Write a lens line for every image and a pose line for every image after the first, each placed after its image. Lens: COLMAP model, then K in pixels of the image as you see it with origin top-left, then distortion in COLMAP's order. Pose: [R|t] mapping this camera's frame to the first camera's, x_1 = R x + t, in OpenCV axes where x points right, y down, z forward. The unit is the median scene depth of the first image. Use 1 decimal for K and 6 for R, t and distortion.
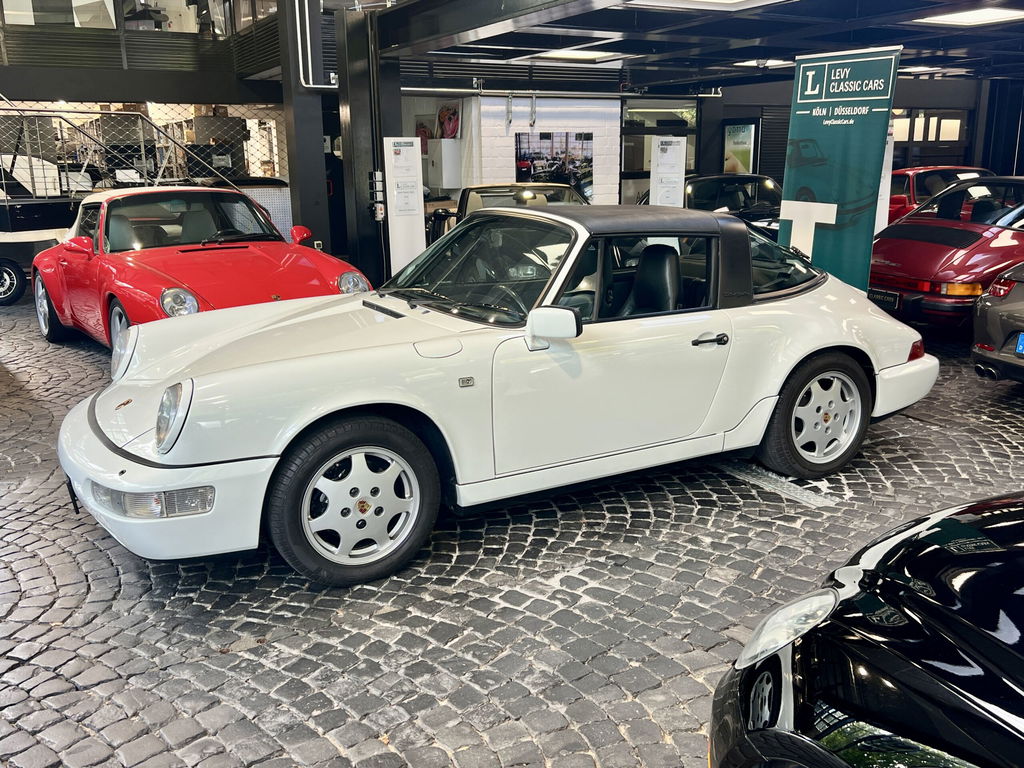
lens RADIAL K [[940.1, 0, 513.3], [0, 940.1, 384.9], [0, 0, 1]] dist [0.033903, 0.000000]
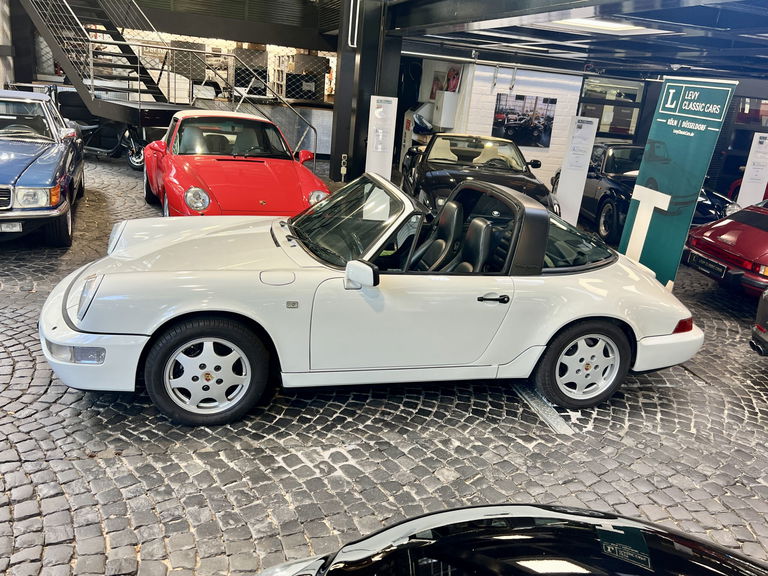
lens RADIAL K [[652.7, 0, 384.3], [0, 652.7, 286.7], [0, 0, 1]] dist [0.024027, 0.006080]
pose [[0.965589, 0.172812, -0.194353, 0.233704], [-0.160397, 0.983964, 0.078021, -0.111129], [0.204720, -0.044162, 0.977824, 0.050010]]
